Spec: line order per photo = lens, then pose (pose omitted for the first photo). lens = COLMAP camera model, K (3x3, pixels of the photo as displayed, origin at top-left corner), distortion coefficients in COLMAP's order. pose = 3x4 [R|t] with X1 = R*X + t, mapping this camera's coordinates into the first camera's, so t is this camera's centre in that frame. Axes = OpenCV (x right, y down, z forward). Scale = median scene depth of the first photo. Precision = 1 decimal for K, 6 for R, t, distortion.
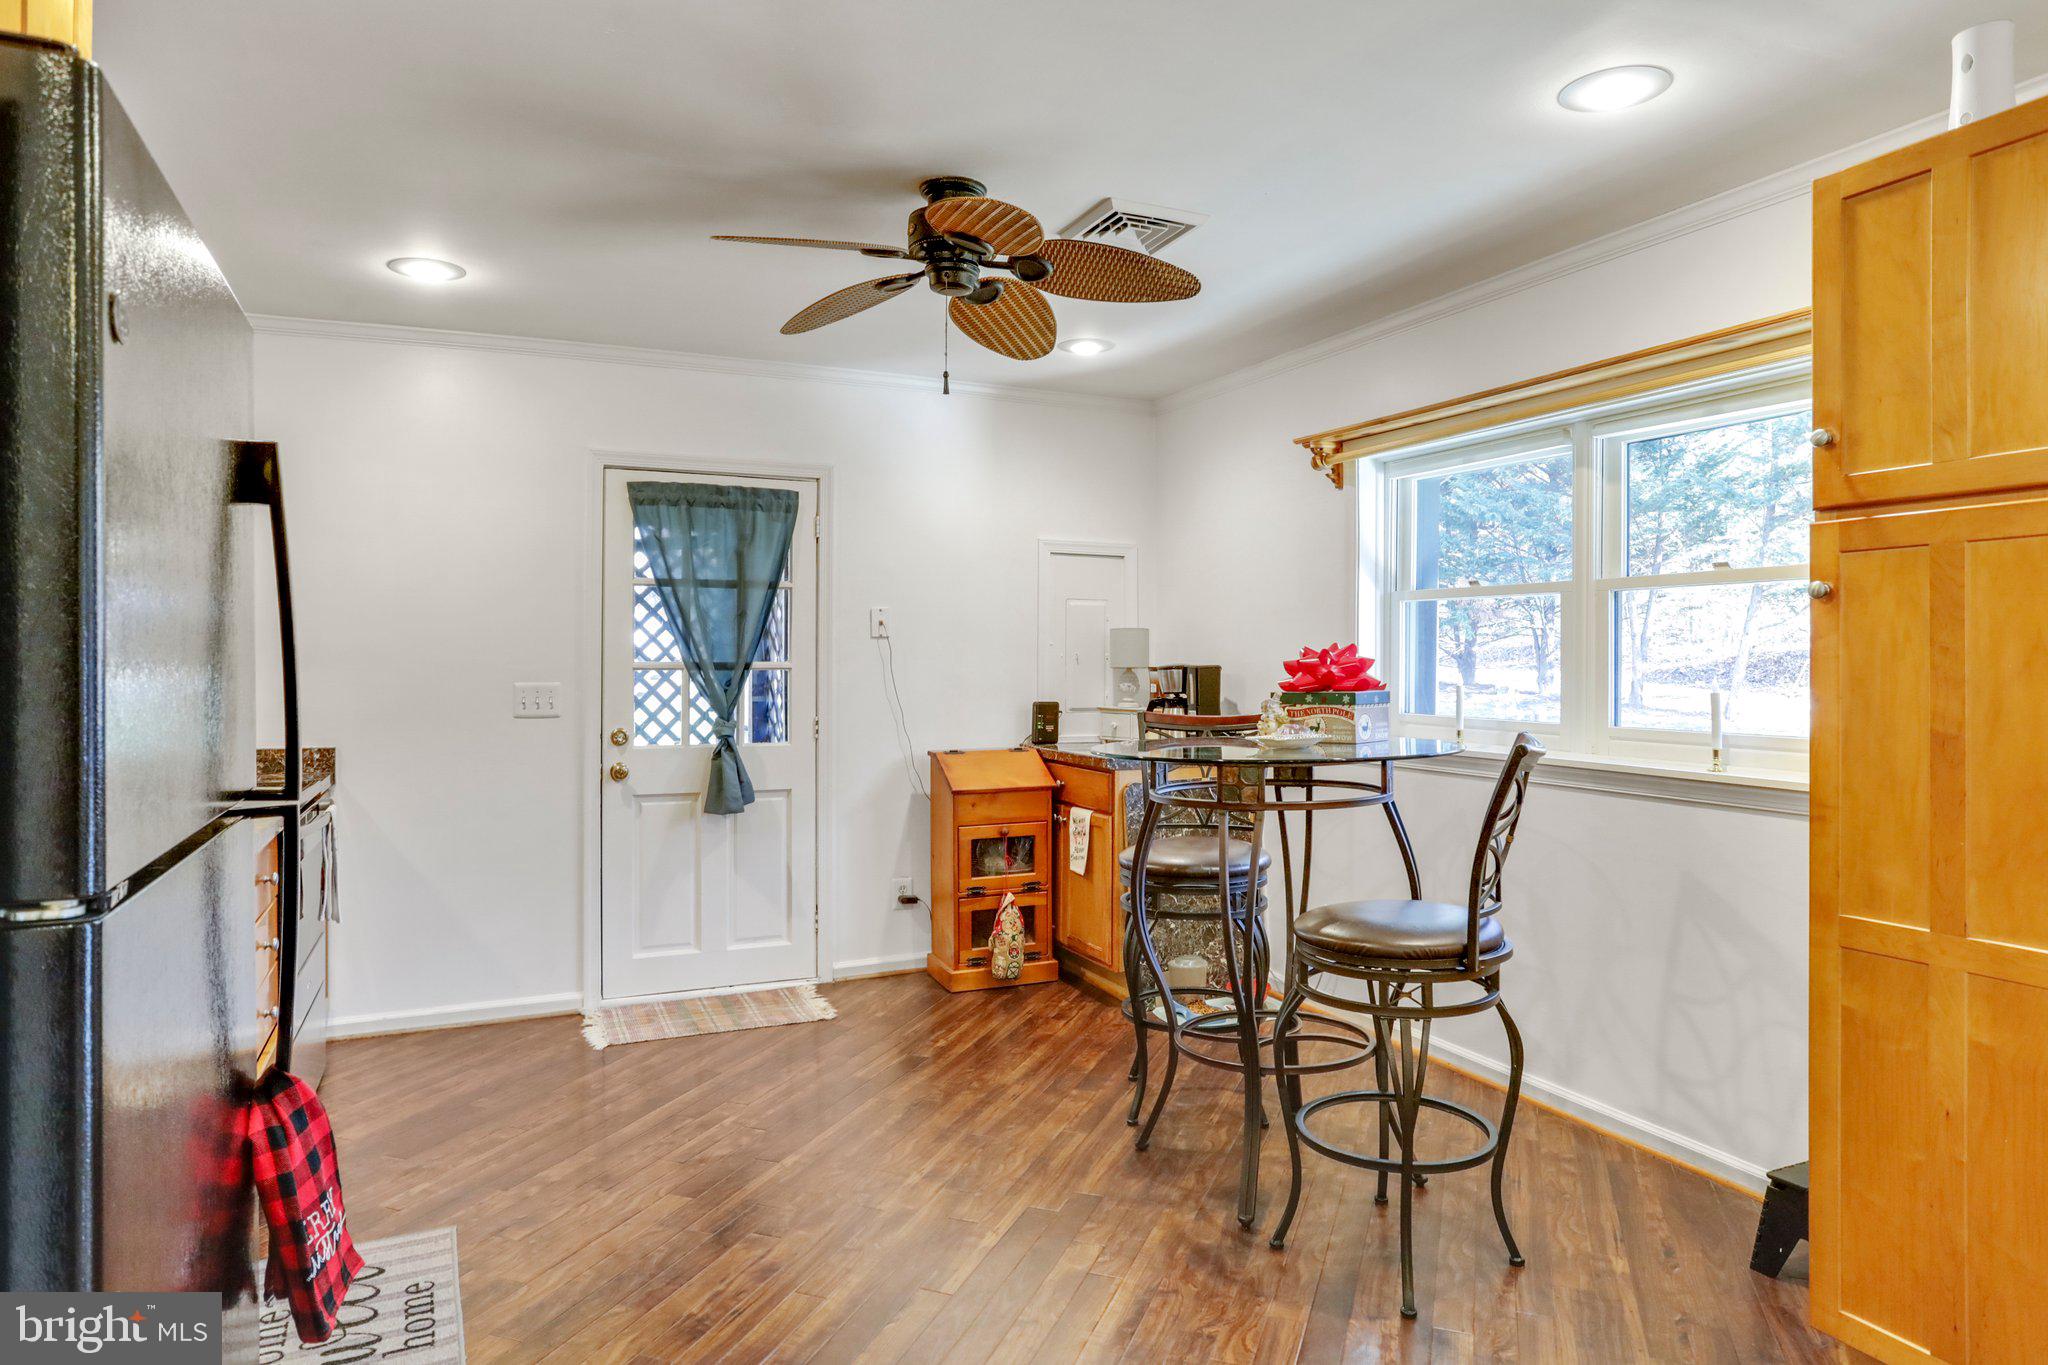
lens RADIAL K [[1262.2, 0, 1035.2], [0, 1262.2, 659.4], [0, 0, 1]] dist [-0.050421, 0.055657]
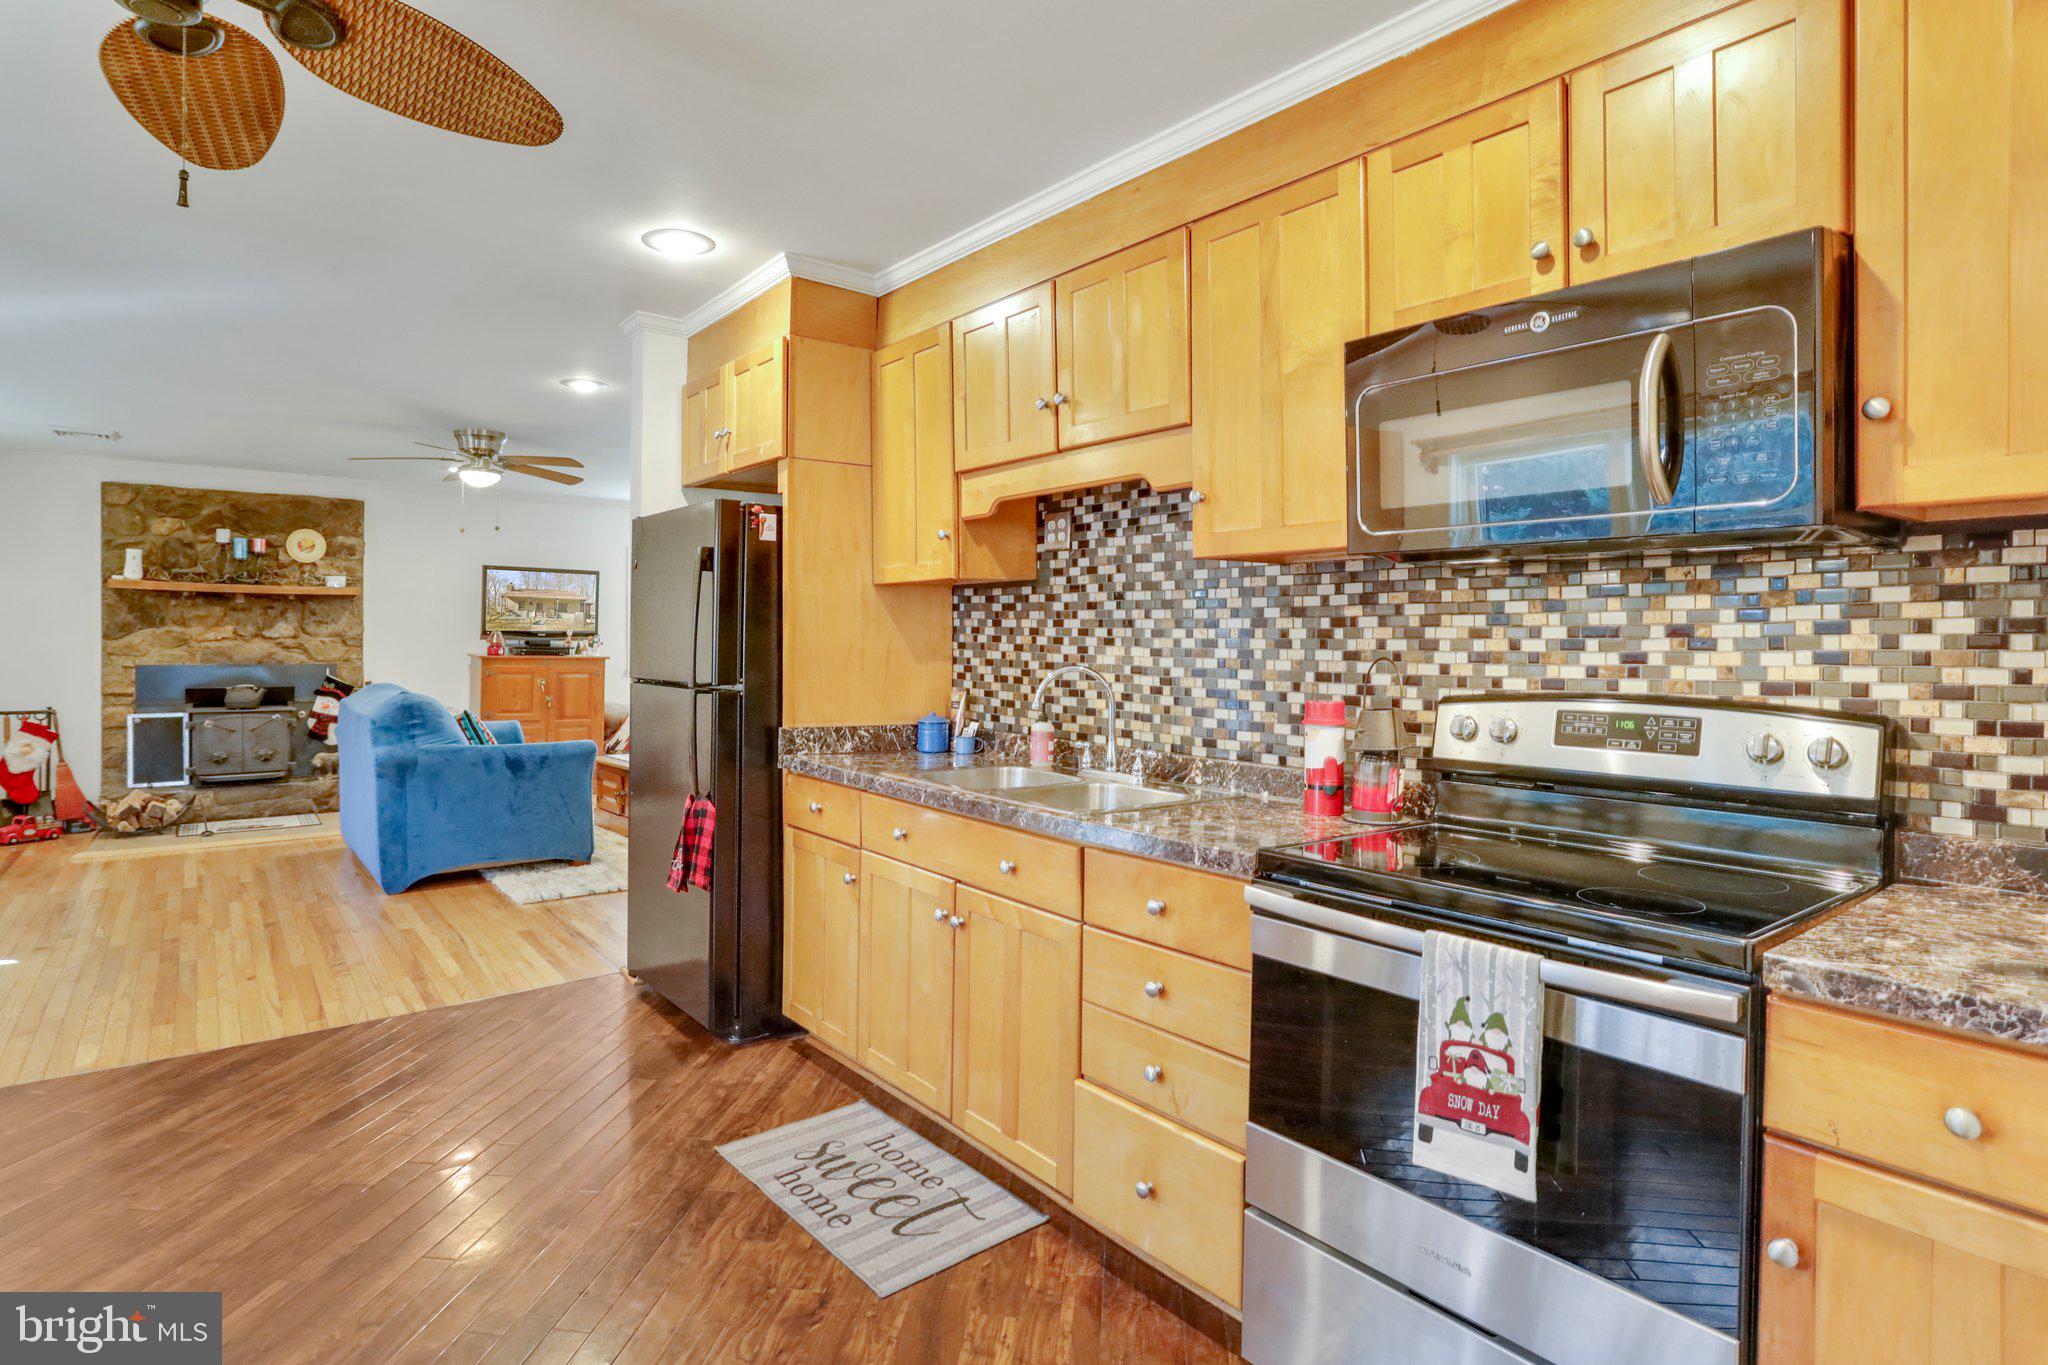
lens RADIAL K [[1077.0, 0, 1030.8], [0, 1077.0, 647.9], [0, 0, 1]] dist [-0.070597, 0.038064]
pose [[-0.969829, -0.008541, -0.243635, -0.337114], [-0.009789, 0.999944, 0.003915, 0.009313], [0.243588, 0.006182, -0.969859, 1.500141]]
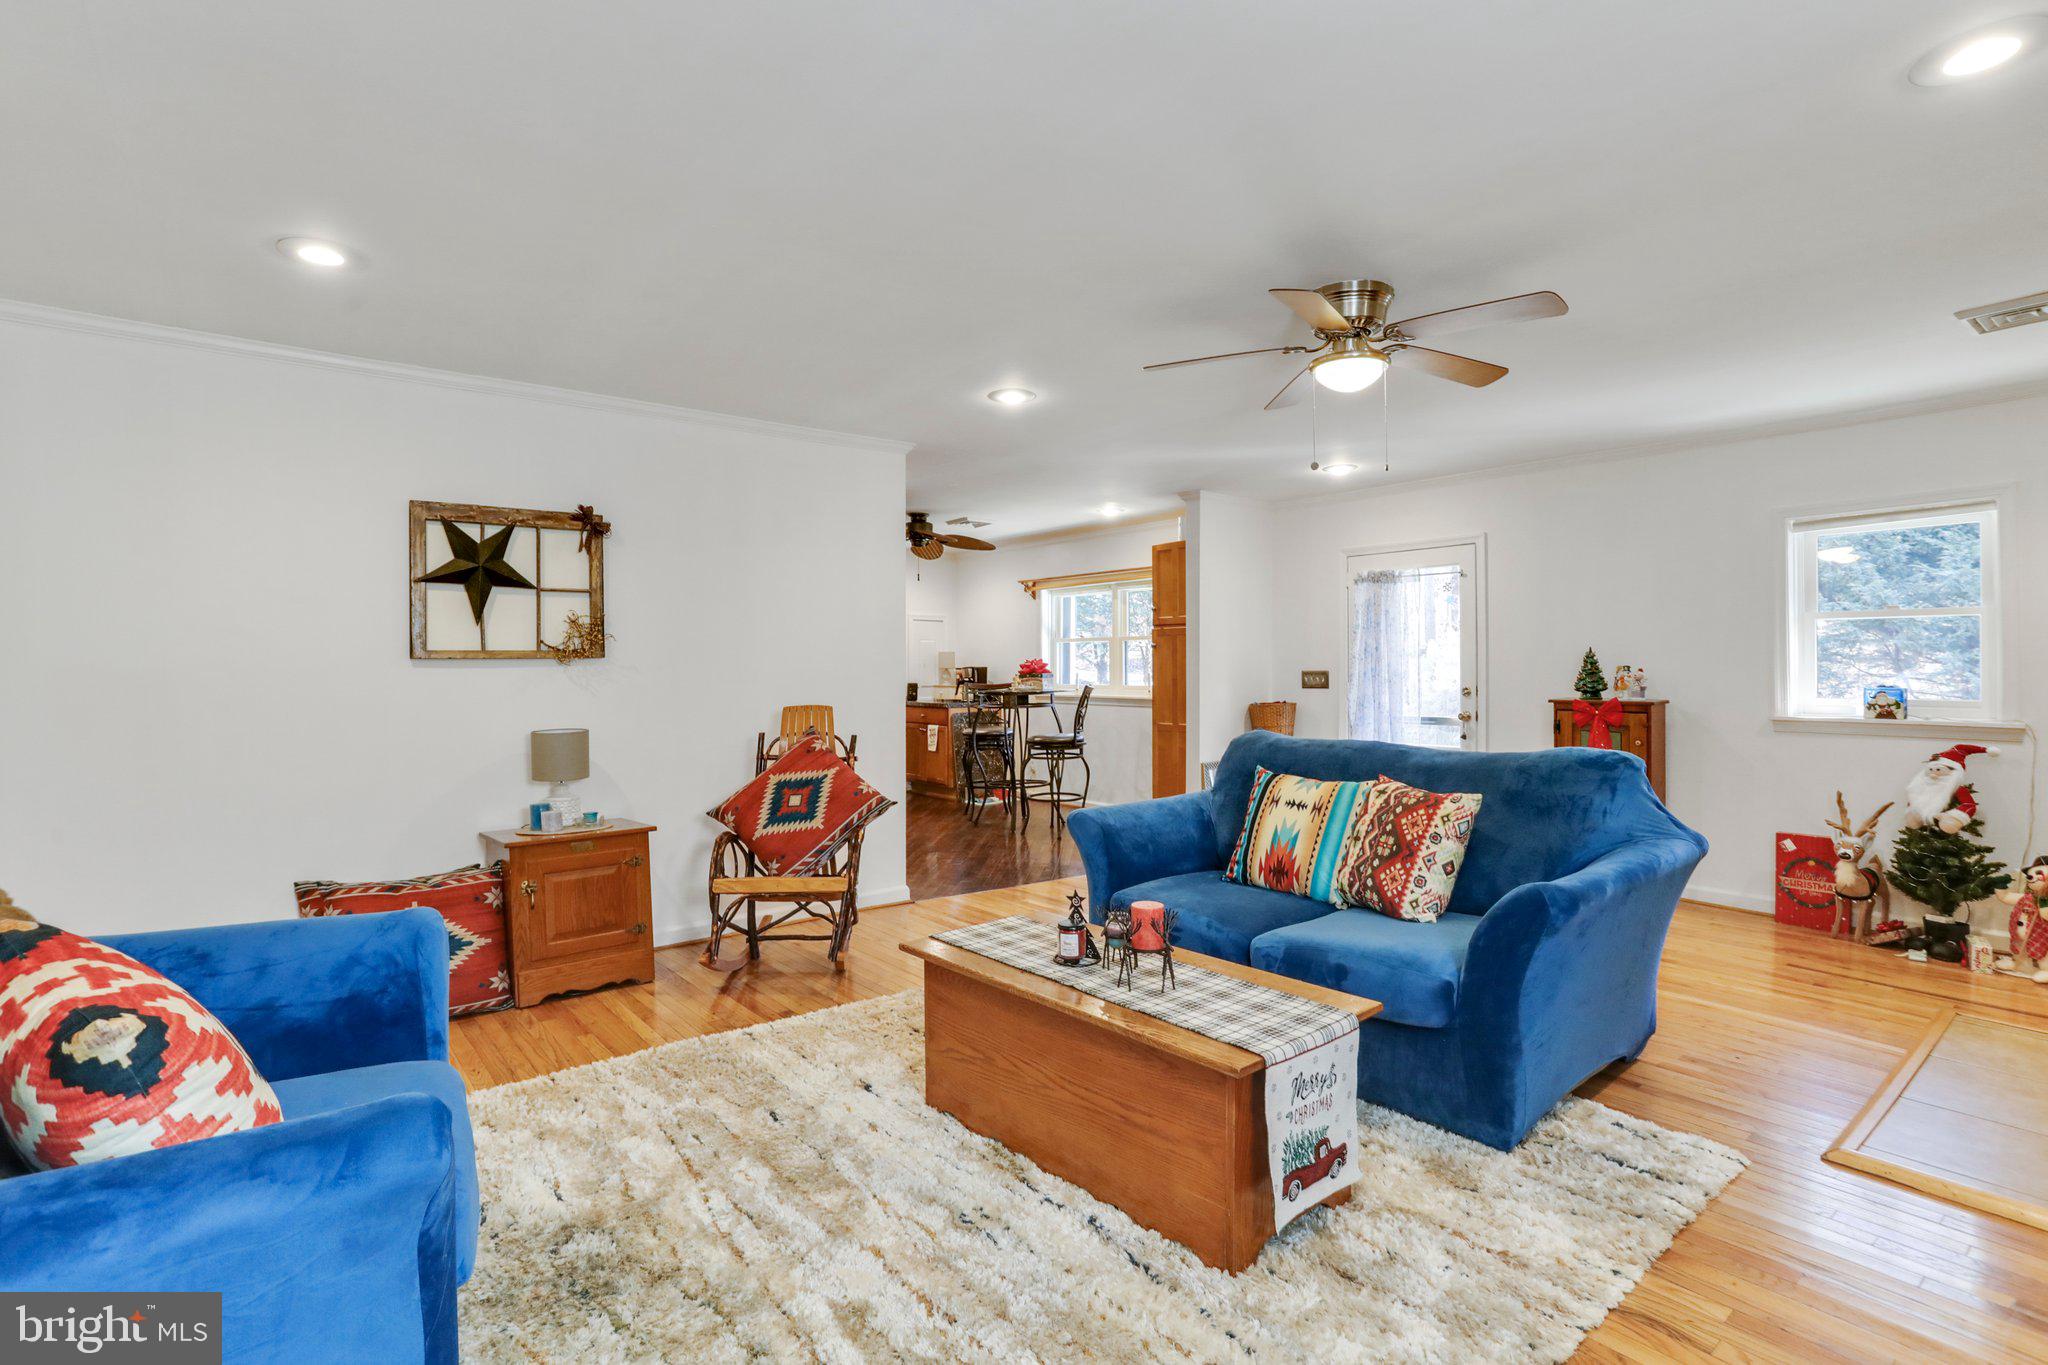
lens RADIAL K [[1018.5, 0, 1037.5], [0, 1018.5, 639.3], [0, 0, 1]] dist [-0.078867, 0.039563]
pose [[0.966357, 0.002451, 0.257193, -0.413727], [0.005206, 0.999563, -0.029085, 0.013984], [-0.257152, 0.029446, 0.965922, -1.461675]]
